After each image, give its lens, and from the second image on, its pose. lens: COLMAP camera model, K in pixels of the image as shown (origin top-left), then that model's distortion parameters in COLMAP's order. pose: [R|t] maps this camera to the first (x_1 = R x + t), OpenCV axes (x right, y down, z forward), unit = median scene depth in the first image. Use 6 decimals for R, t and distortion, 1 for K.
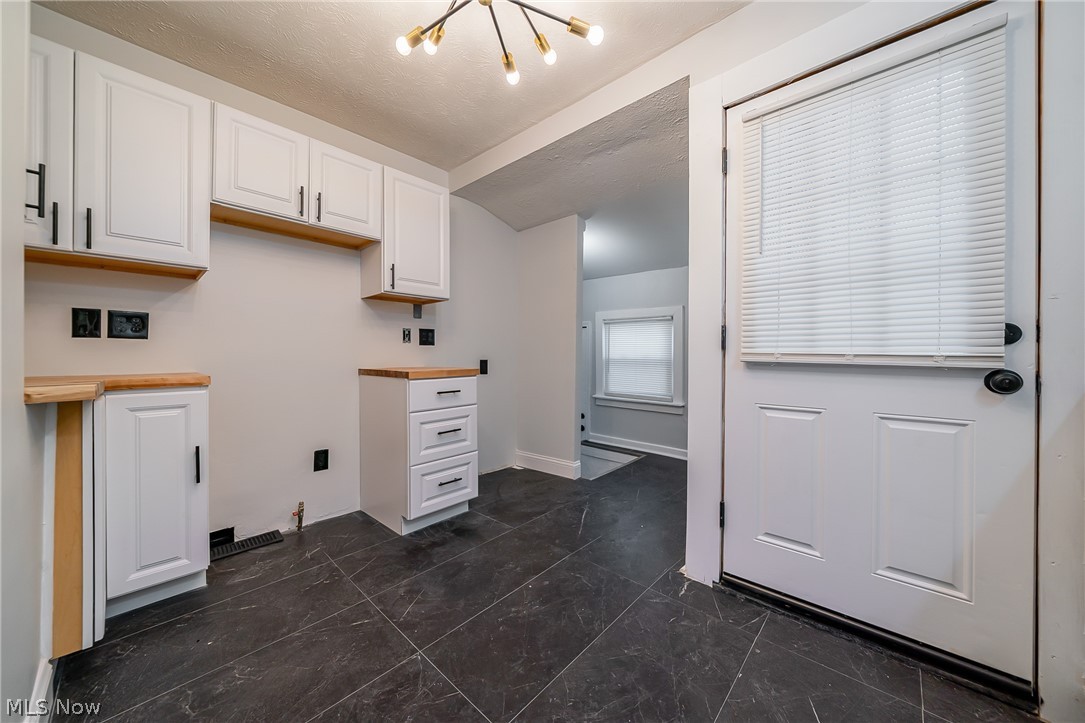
lens RADIAL K [[376.1, 0, 541.2], [0, 376.1, 356.2], [0, 0, 1]] dist [-0.015415, -0.000183]
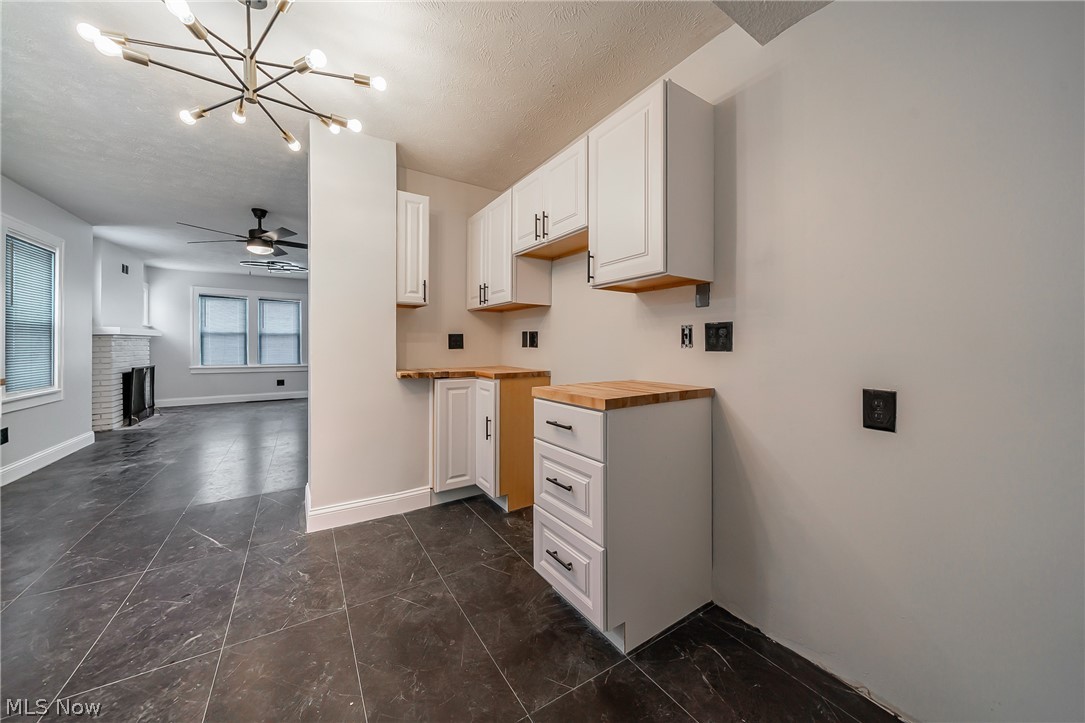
lens RADIAL K [[376.1, 0, 526.9], [0, 376.1, 349.0], [0, 0, 1]] dist [-0.015415, -0.000183]
pose [[-0.259044, 0.005117, -0.965852, 0.418729], [-0.012219, 0.999889, 0.008574, -0.044546], [0.965788, 0.014023, -0.258952, 1.134332]]
